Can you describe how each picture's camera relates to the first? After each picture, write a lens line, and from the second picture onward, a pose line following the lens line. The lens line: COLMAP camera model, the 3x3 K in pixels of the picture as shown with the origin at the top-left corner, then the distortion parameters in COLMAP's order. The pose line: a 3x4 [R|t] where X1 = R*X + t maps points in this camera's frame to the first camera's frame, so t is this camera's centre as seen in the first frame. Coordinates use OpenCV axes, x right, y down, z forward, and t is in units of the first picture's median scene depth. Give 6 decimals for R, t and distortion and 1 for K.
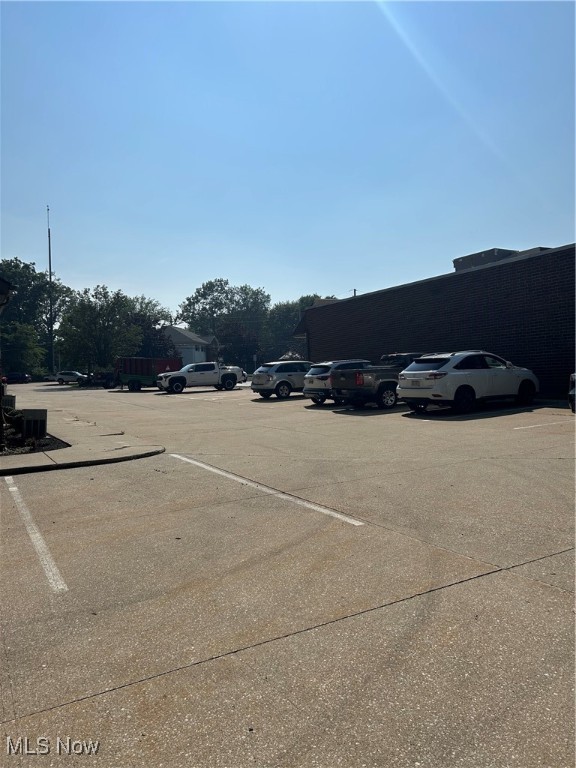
lens RADIAL K [[569.8, 0, 285.4], [0, 569.8, 389.4], [0, 0, 1]] dist [0.036089, 0.002053]
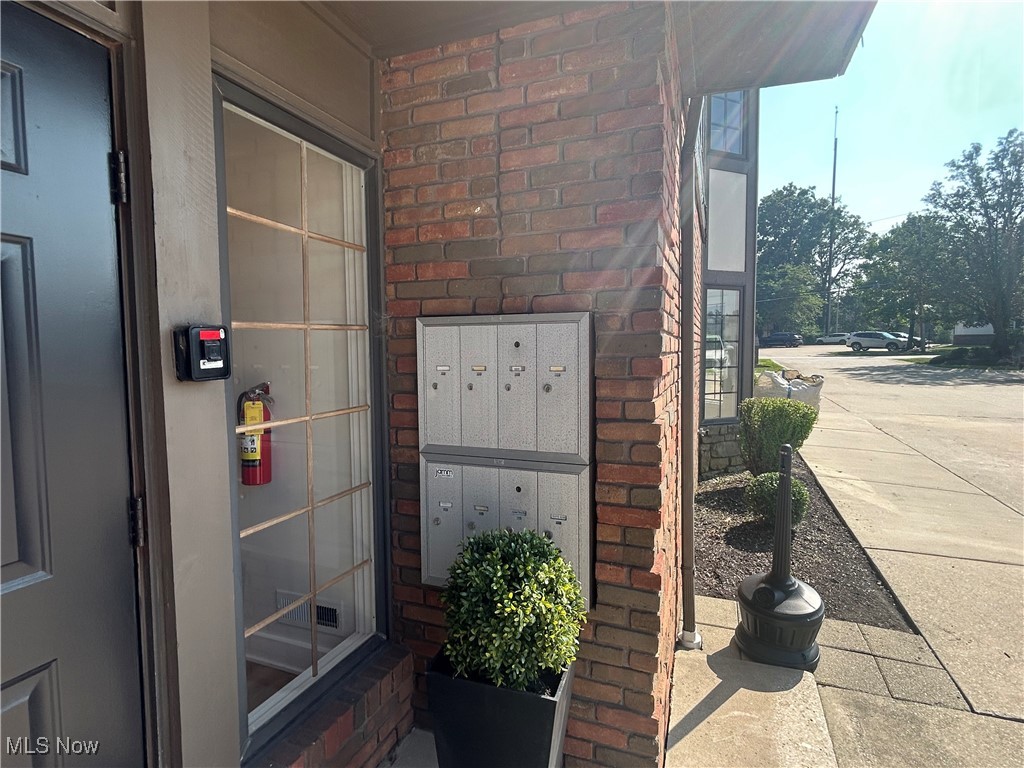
lens RADIAL K [[531.2, 0, 509.8], [0, 531.2, 381.3], [0, 0, 1]] dist [0.000578, 0.000123]
pose [[0.634347, 0.079160, -0.768985, -0.136473], [-0.033882, 0.996634, 0.074645, -0.004248], [0.772306, -0.021296, 0.634894, 0.248784]]
